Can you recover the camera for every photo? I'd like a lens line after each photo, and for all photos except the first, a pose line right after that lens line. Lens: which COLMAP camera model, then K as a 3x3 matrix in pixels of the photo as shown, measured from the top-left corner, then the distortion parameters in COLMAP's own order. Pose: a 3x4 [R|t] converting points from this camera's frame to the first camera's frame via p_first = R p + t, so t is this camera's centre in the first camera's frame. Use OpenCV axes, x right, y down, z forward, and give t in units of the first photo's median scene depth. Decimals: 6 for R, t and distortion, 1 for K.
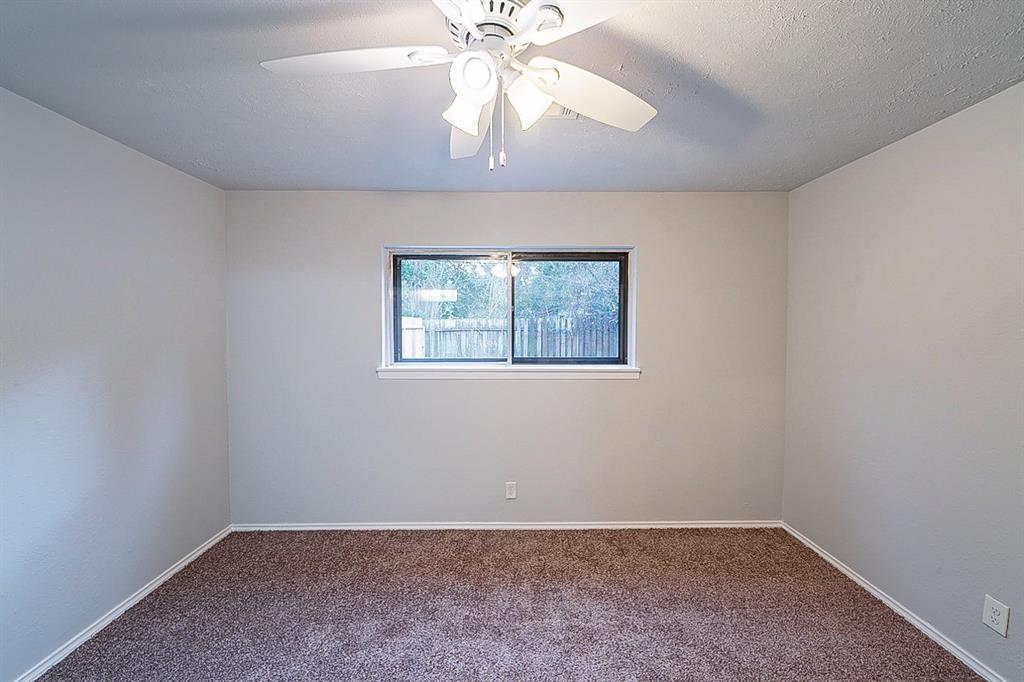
lens RADIAL K [[393.8, 0, 514.9], [0, 393.8, 340.5], [0, 0, 1]] dist [-0.001086, -0.000159]
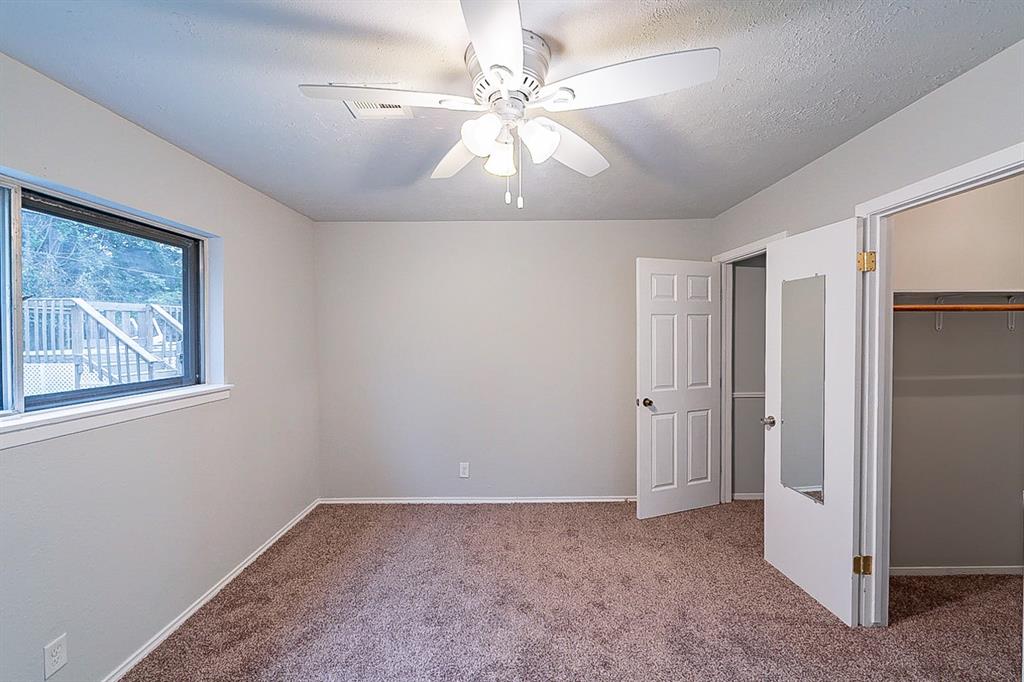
lens RADIAL K [[393.8, 0, 514.9], [0, 393.8, 340.5], [0, 0, 1]] dist [-0.001086, -0.000159]
pose [[0.024136, -0.020951, 0.999489, -0.496530], [0.042302, 0.998906, 0.019917, -0.013745], [-0.998813, 0.041799, 0.024995, 0.372056]]
